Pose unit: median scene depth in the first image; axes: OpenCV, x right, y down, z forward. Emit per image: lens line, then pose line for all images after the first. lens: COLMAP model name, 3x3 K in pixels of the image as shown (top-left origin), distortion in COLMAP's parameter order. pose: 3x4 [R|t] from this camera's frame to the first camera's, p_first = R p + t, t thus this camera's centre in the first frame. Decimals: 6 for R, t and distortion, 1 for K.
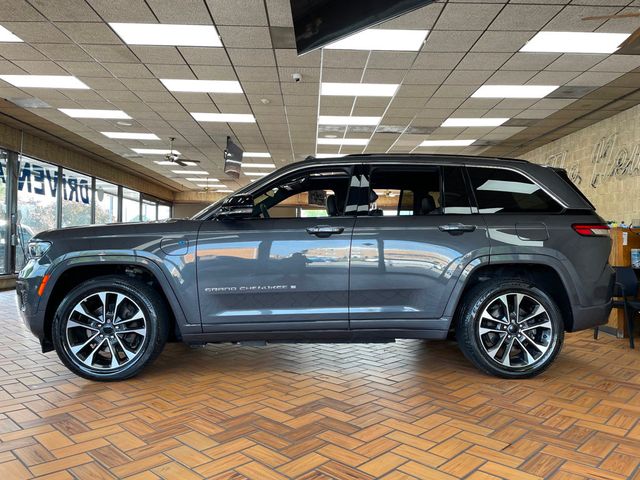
lens RADIAL K [[481.7, 0, 320.4], [0, 481.7, 241.1], [0, 0, 1]] dist [0.047354, -0.004405]
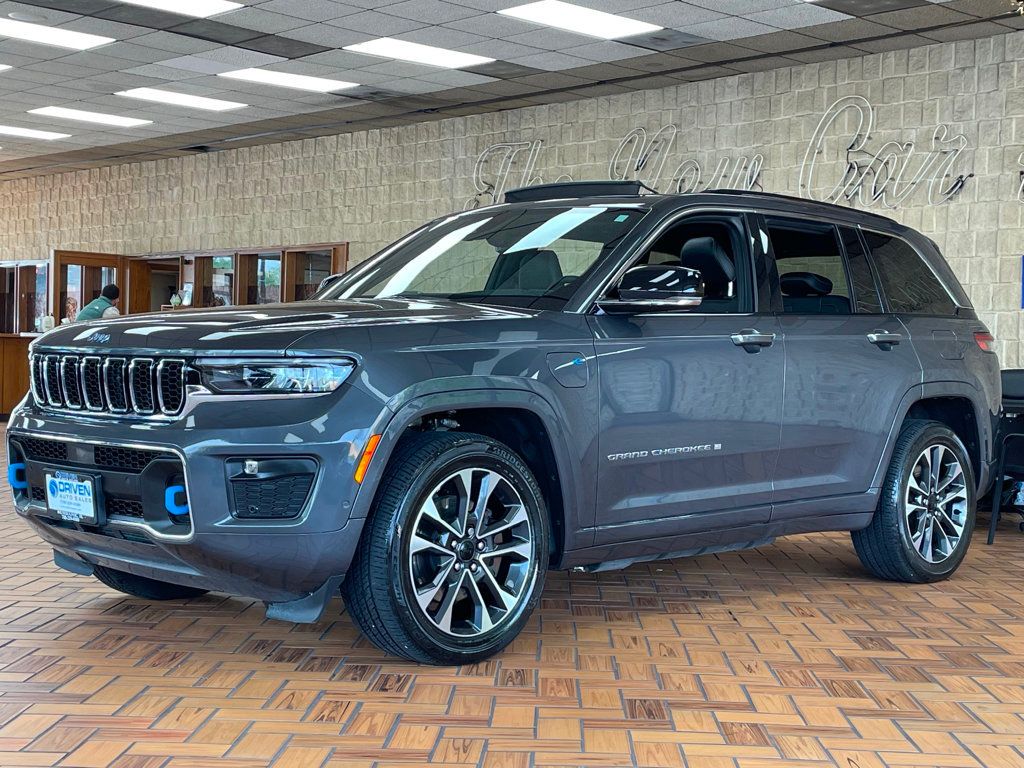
lens RADIAL K [[1543.5, 0, 514.3], [0, 1543.5, 391.5], [0, 0, 1]] dist [0.095394, 0.000000]
pose [[0.737585, -0.009006, 0.675194, -1.339682], [-0.021381, 0.999098, 0.036683, -0.021313], [-0.674916, -0.041493, 0.736727, -0.089916]]
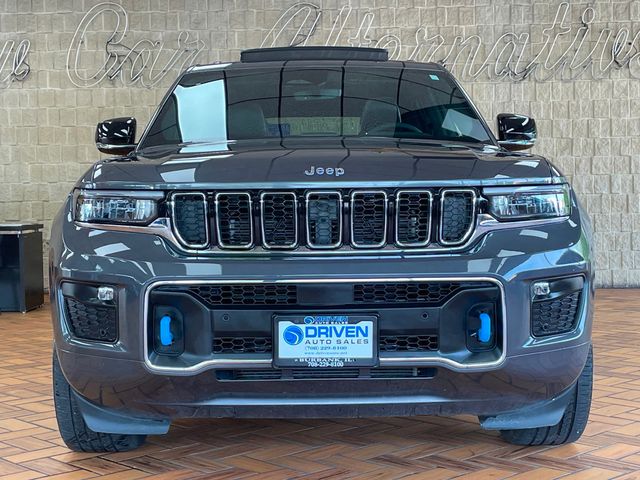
lens RADIAL K [[1023.4, 0, 323.7], [0, 1023.4, 243.5], [0, 0, 1]] dist [0.109097, 0.000000]
pose [[0.040394, -0.048122, 0.998024, -1.546761], [0.006109, 0.998833, 0.047914, 0.009153], [-0.999165, 0.004161, 0.040641, 1.166767]]
